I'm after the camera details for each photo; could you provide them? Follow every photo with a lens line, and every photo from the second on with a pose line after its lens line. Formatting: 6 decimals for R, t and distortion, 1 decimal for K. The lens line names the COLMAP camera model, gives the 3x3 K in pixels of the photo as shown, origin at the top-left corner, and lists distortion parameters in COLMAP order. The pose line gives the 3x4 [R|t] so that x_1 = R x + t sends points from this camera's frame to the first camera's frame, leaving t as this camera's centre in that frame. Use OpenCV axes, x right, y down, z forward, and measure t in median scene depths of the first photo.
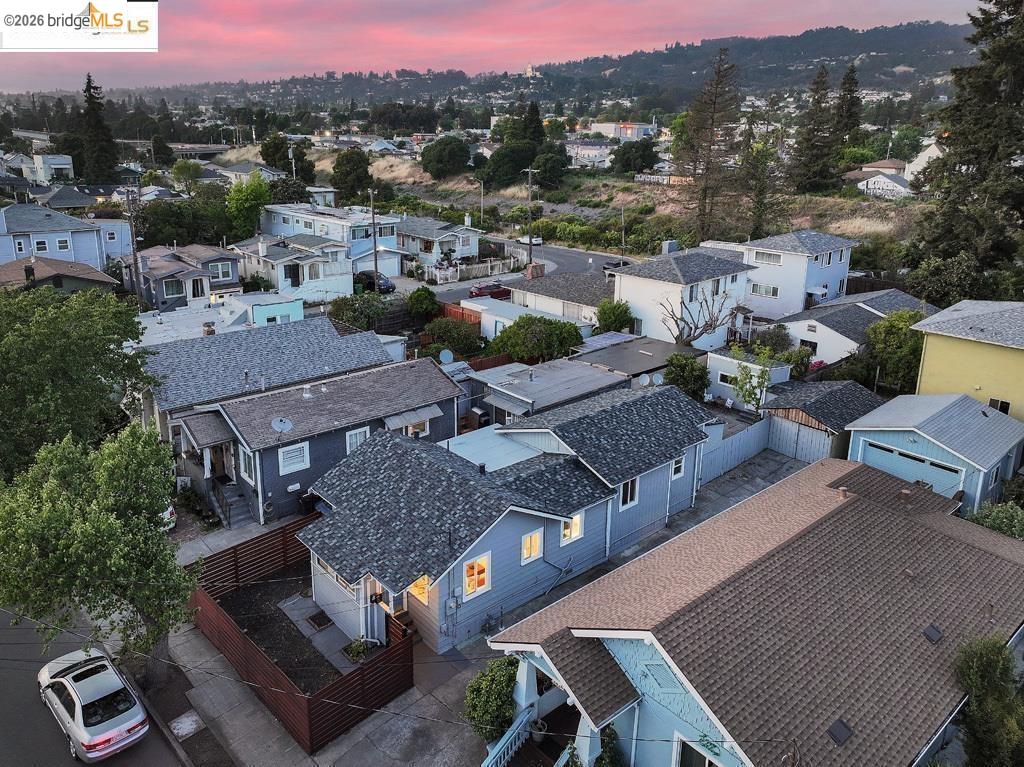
lens RADIAL K [[754.3, 0, 504.5], [0, 754.3, 329.0], [0, 0, 1]] dist [0.003485, -0.001588]
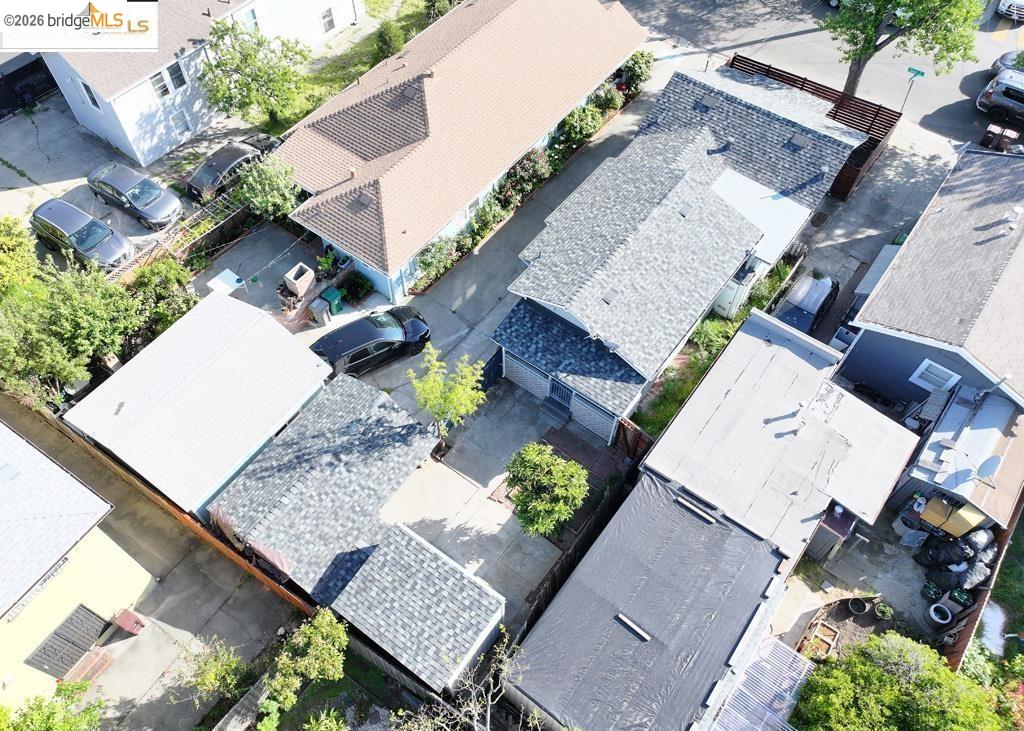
lens RADIAL K [[749.3, 0, 498.1], [0, 749.3, 362.5], [0, 0, 1]] dist [0.002542, -0.000377]
pose [[-0.979331, 0.164044, -0.118326, 0.495156], [-0.060615, 0.320088, 0.945447, -0.739792], [0.192970, 0.933077, -0.303528, 1.630845]]
